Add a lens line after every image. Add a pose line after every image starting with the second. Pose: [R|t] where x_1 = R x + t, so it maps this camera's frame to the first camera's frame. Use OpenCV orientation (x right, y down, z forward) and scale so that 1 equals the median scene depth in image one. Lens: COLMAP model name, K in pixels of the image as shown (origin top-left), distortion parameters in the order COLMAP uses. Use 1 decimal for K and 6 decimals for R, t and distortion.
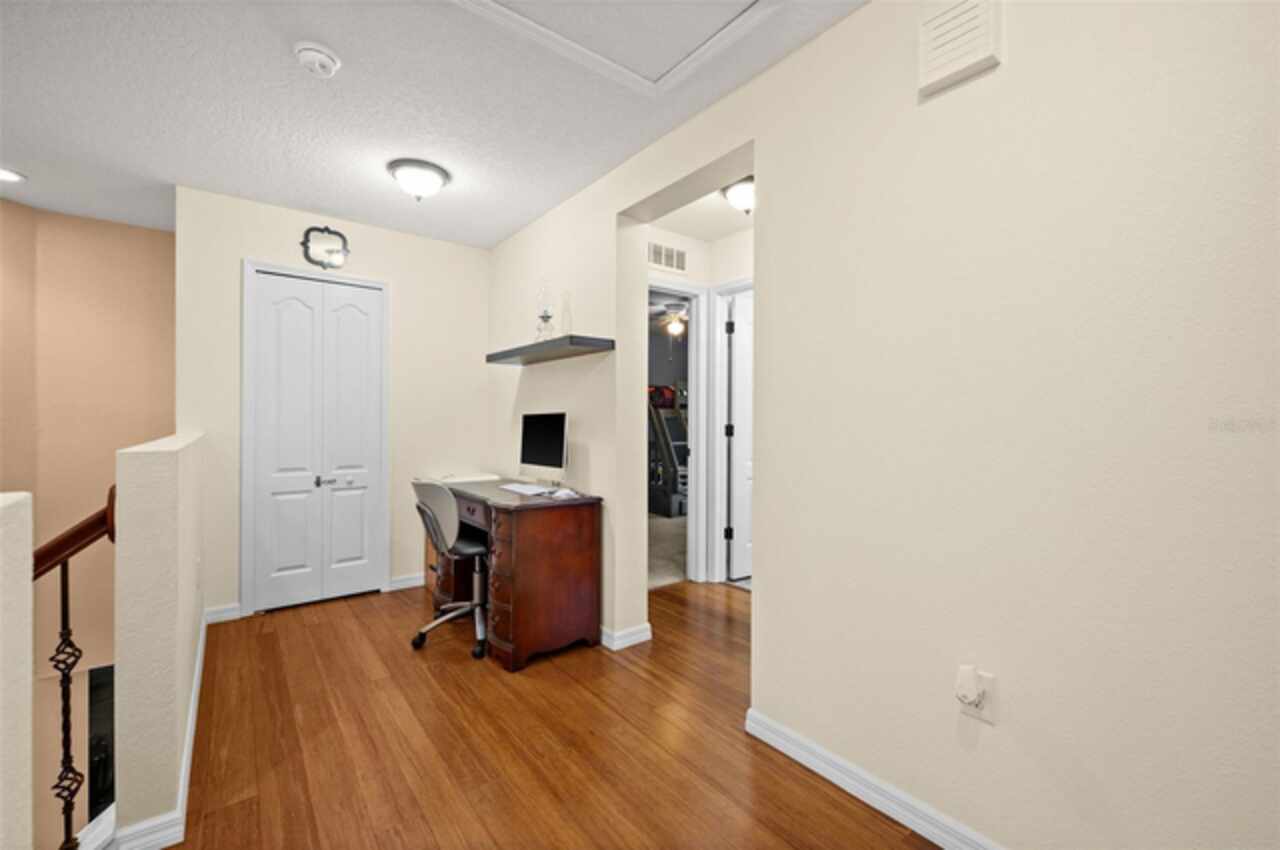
lens RADIAL K [[525.9, 0, 641.5], [0, 525.9, 422.5], [0, 0, 1]] dist [-0.002058, -0.000194]
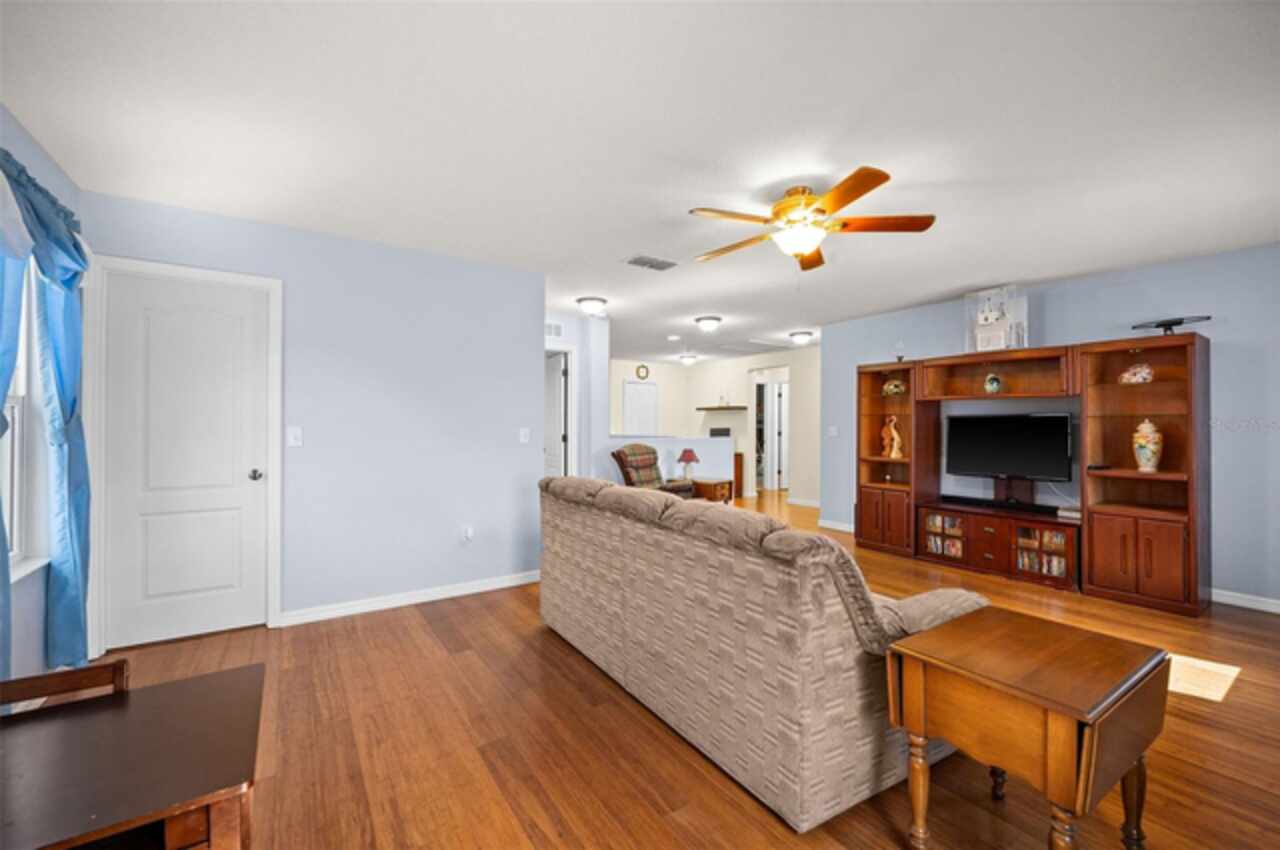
lens RADIAL K [[525.9, 0, 637.9], [0, 525.9, 427.5], [0, 0, 1]] dist [-0.002058, -0.000194]
pose [[0.996325, -0.000703, -0.085655, -0.346906], [0.000191, 0.999982, -0.005983, -0.001348], [0.085658, 0.005945, 0.996307, -1.861673]]
